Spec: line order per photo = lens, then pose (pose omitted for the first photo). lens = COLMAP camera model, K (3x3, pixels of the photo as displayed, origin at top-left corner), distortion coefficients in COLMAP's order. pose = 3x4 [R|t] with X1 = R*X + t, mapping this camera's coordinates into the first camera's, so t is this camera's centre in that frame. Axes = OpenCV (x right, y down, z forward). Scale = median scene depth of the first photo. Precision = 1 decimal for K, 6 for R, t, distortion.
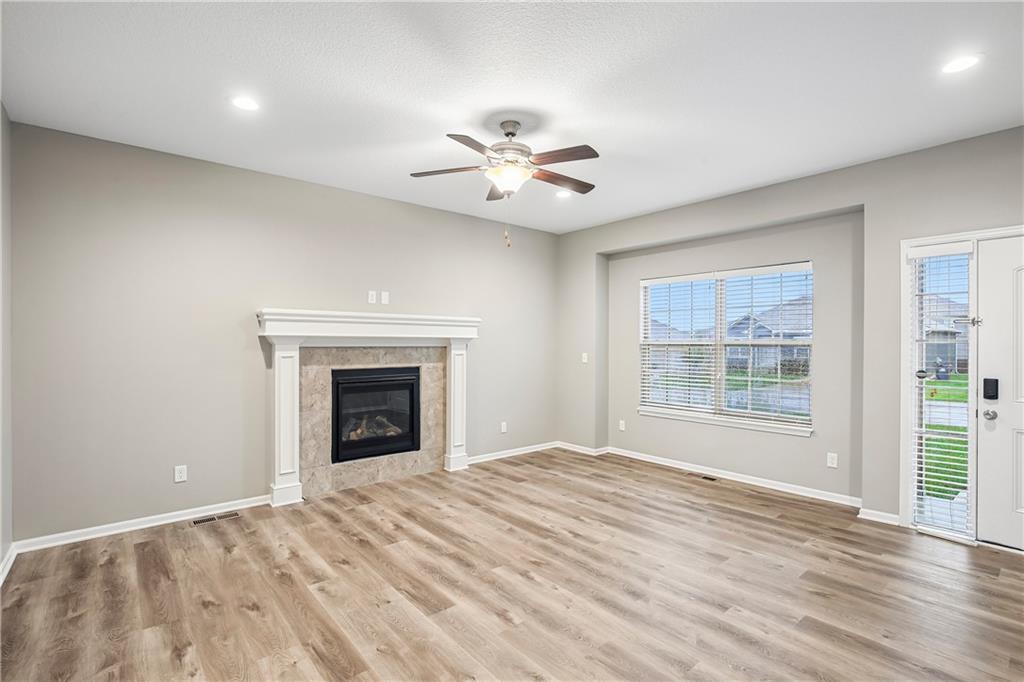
lens RADIAL K [[477.1, 0, 509.7], [0, 477.1, 343.4], [0, 0, 1]] dist [-0.017133, 0.004360]
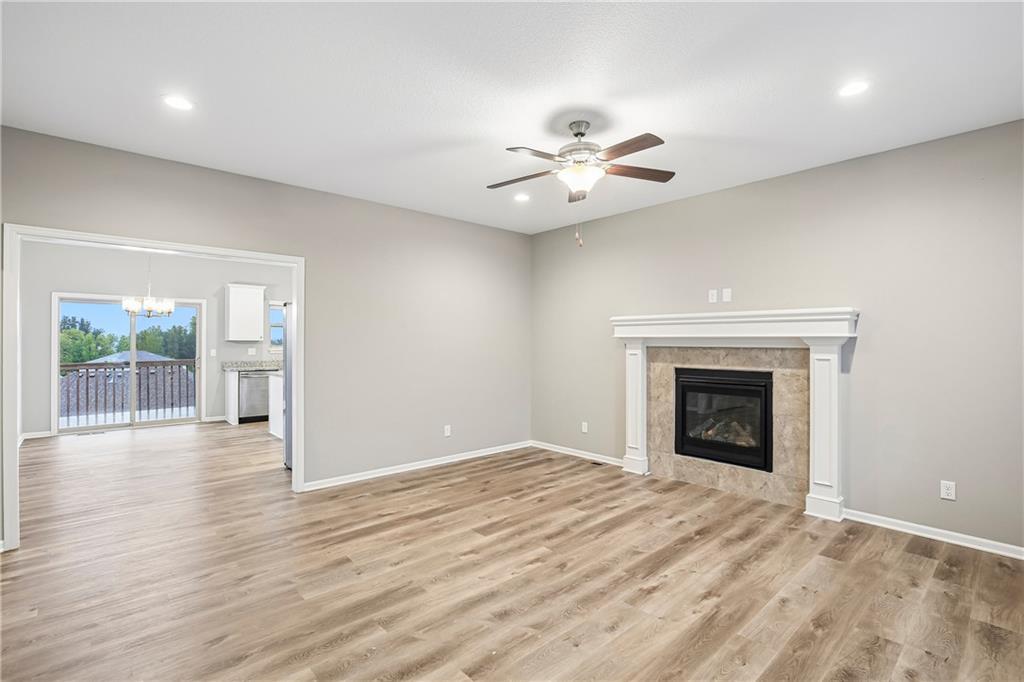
lens RADIAL K [[477.1, 0, 510.1], [0, 477.1, 339.4], [0, 0, 1]] dist [-0.017133, 0.004360]
pose [[0.027207, -0.007054, -0.999605, 0.941905], [-0.004402, 0.999965, -0.007176, 0.000011], [0.999620, 0.004595, 0.027175, 0.780052]]
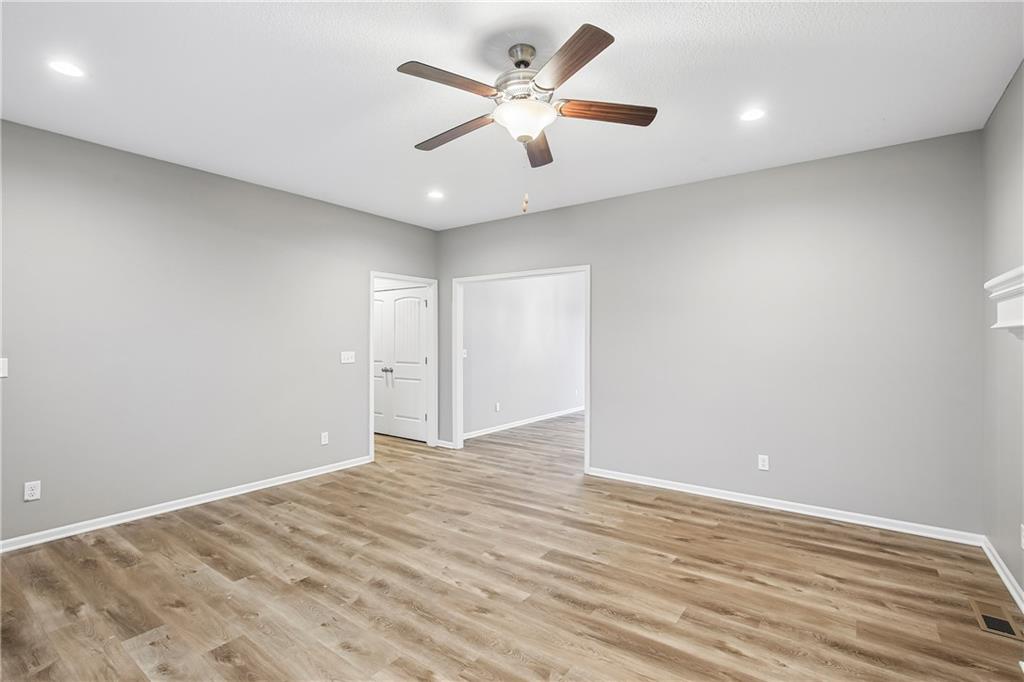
lens RADIAL K [[477.1, 0, 505.0], [0, 477.1, 341.3], [0, 0, 1]] dist [-0.017133, 0.004360]
pose [[-0.974990, -0.003054, -0.222229, 0.182003], [-0.004460, 0.999973, 0.005827, -0.002688], [0.222205, 0.006673, -0.974977, 1.624075]]
